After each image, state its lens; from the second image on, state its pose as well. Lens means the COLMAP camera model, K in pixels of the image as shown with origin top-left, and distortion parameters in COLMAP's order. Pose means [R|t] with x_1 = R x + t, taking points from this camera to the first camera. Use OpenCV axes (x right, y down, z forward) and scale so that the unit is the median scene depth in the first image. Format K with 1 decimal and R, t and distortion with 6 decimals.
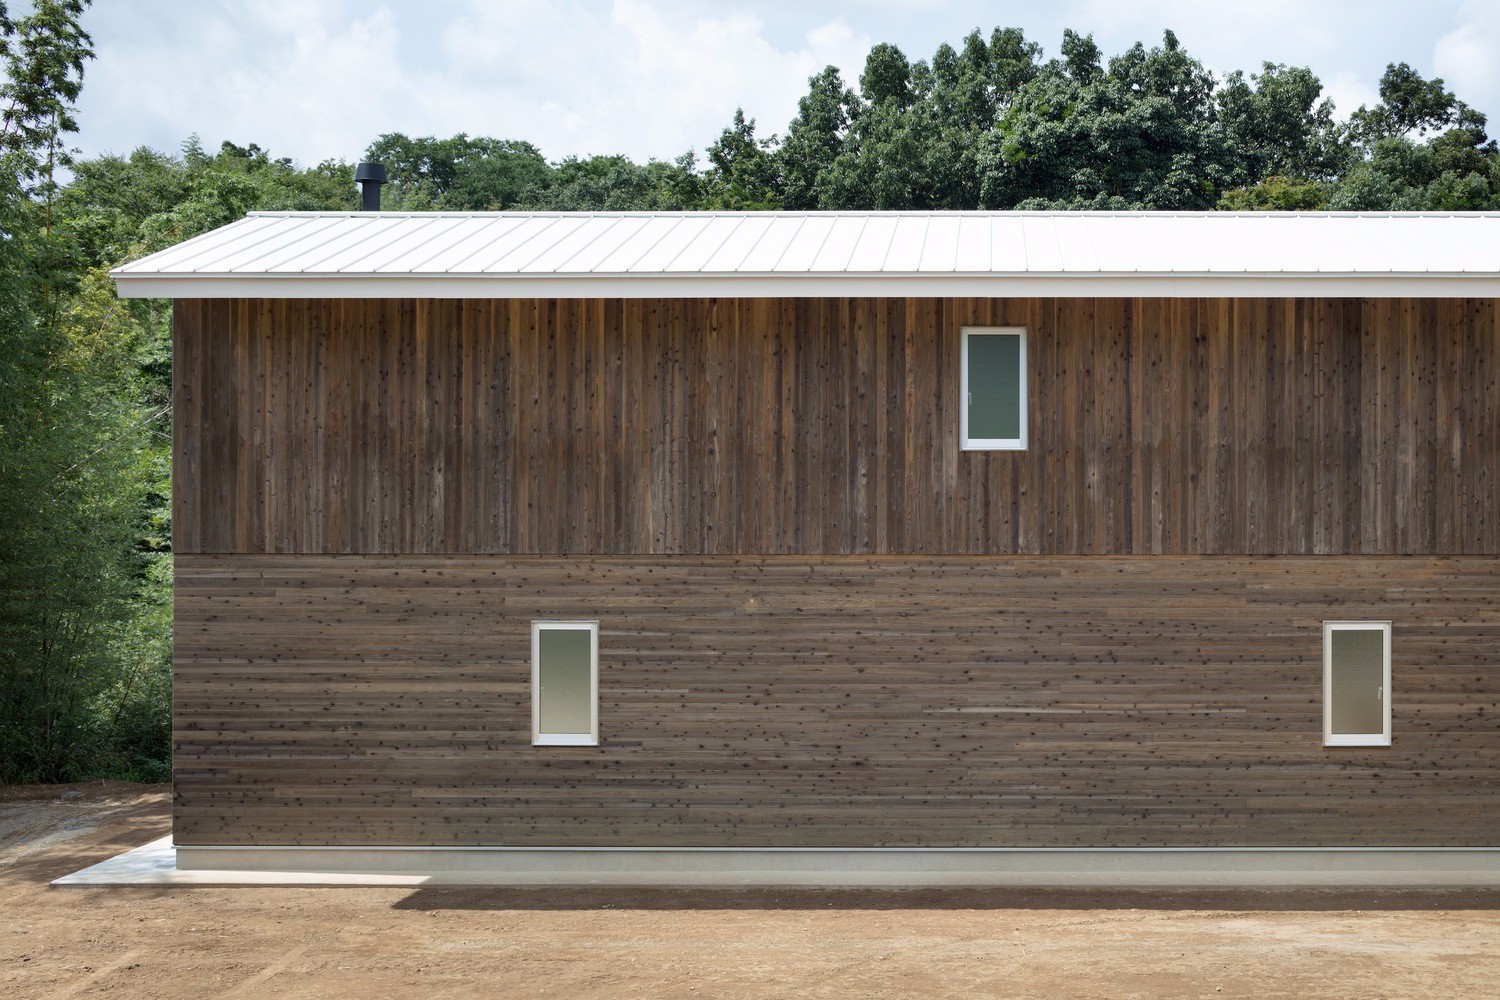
lens RADIAL K [[1832.4, 0, 749.4], [0, 1832.4, 497.9], [0, 0, 1]] dist [-0.019626, 0.000000]
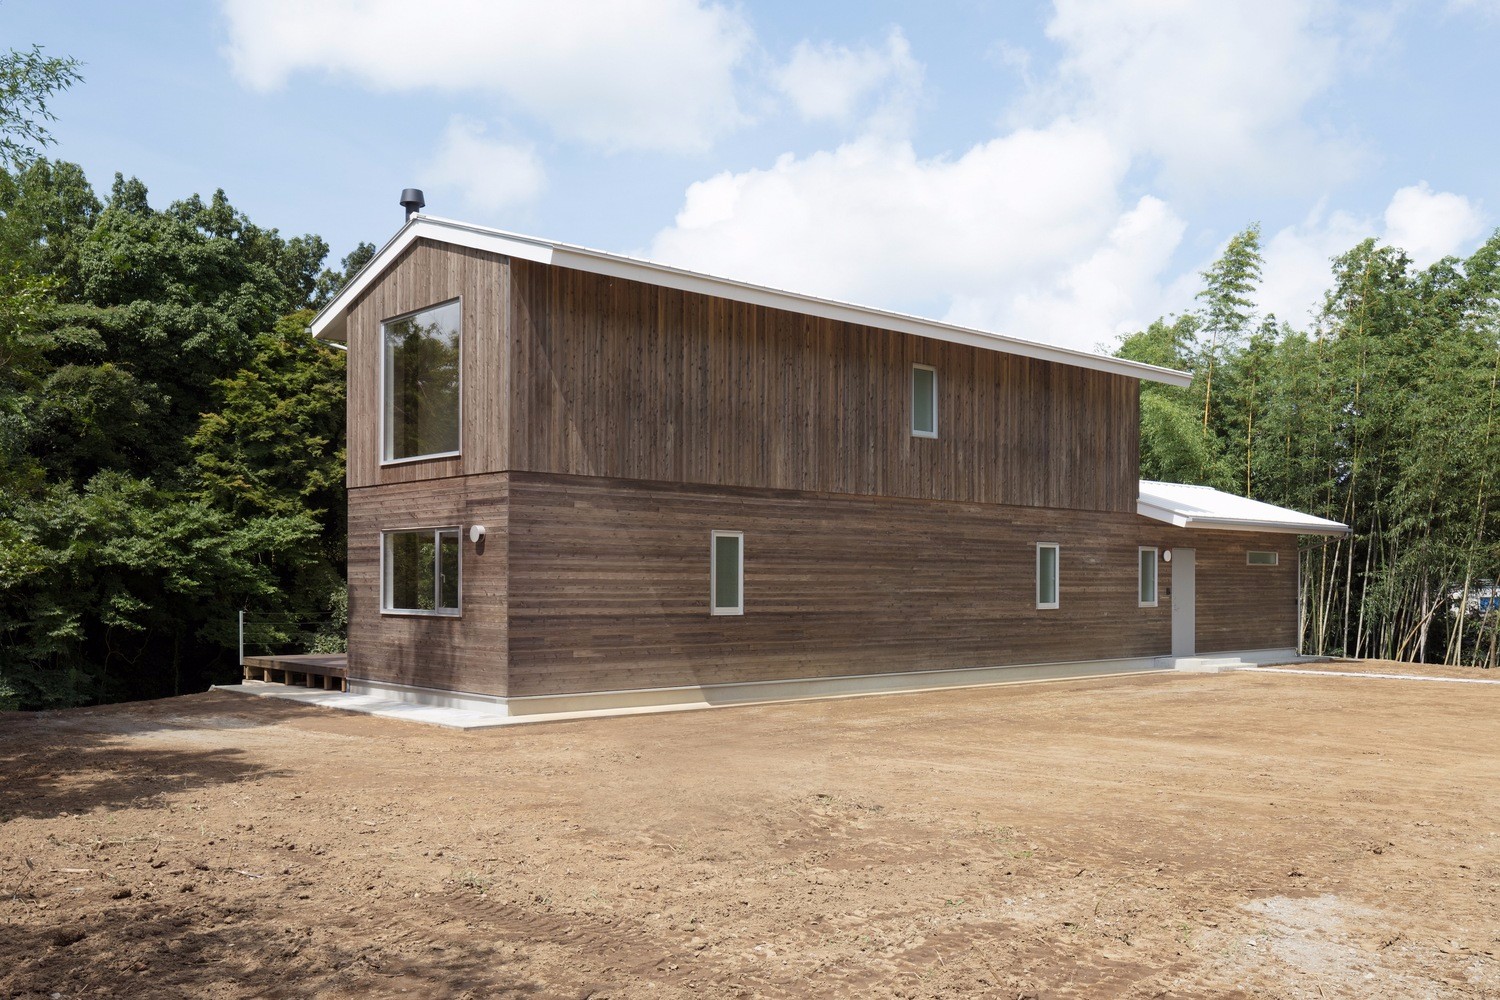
lens RADIAL K [[1314.2, 0, 713.2], [0, 1314.2, 572.1], [0, 0, 1]] dist [-0.009673, -0.015120]
pose [[0.744922, 0.006742, 0.667118, -0.822481], [-0.012836, 0.999909, 0.004227, 0.095879], [-0.667029, -0.011711, 0.744940, 0.218488]]
